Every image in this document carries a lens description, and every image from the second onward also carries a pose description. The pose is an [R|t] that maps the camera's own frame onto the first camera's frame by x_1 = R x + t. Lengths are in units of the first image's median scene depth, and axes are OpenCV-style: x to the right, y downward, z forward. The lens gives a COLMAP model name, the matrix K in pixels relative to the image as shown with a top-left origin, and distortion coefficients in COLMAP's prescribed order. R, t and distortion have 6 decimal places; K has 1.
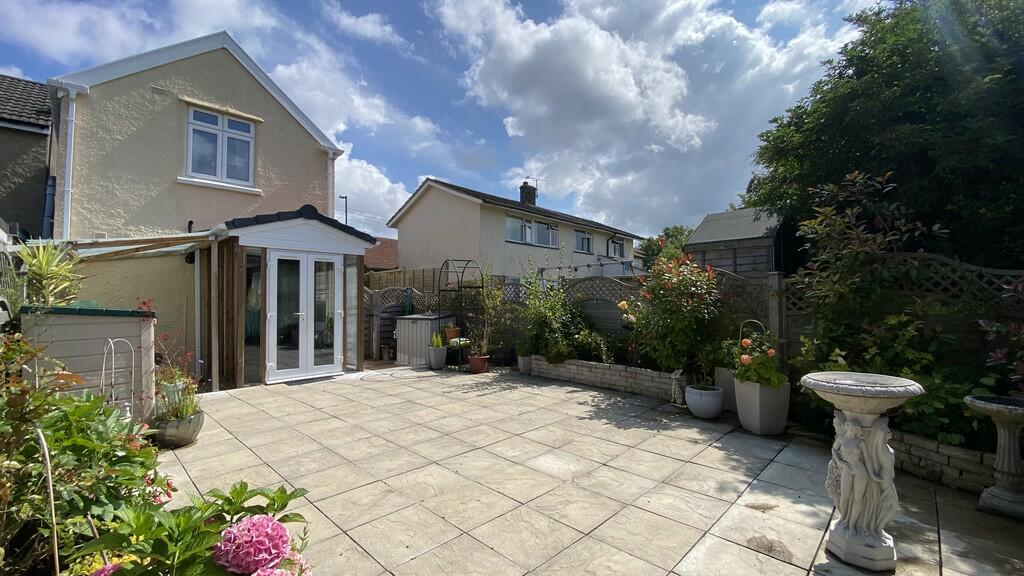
lens RADIAL K [[412.7, 0, 512.0], [0, 412.7, 292.1], [0, 0, 1]] dist [0.014832, -0.019082]
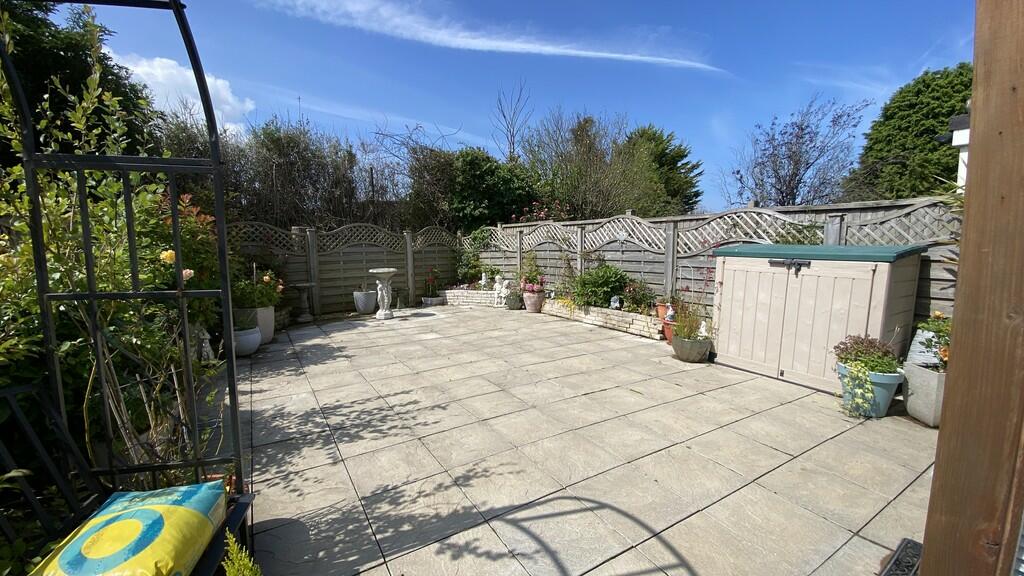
lens RADIAL K [[412.7, 0, 512.0], [0, 412.7, 292.1], [0, 0, 1]] dist [0.014832, -0.019082]
pose [[-0.972401, -0.013989, 0.232894, -0.471190], [0.008488, 0.995419, 0.095233, 0.038224], [-0.233159, 0.094581, -0.967828, 1.855205]]
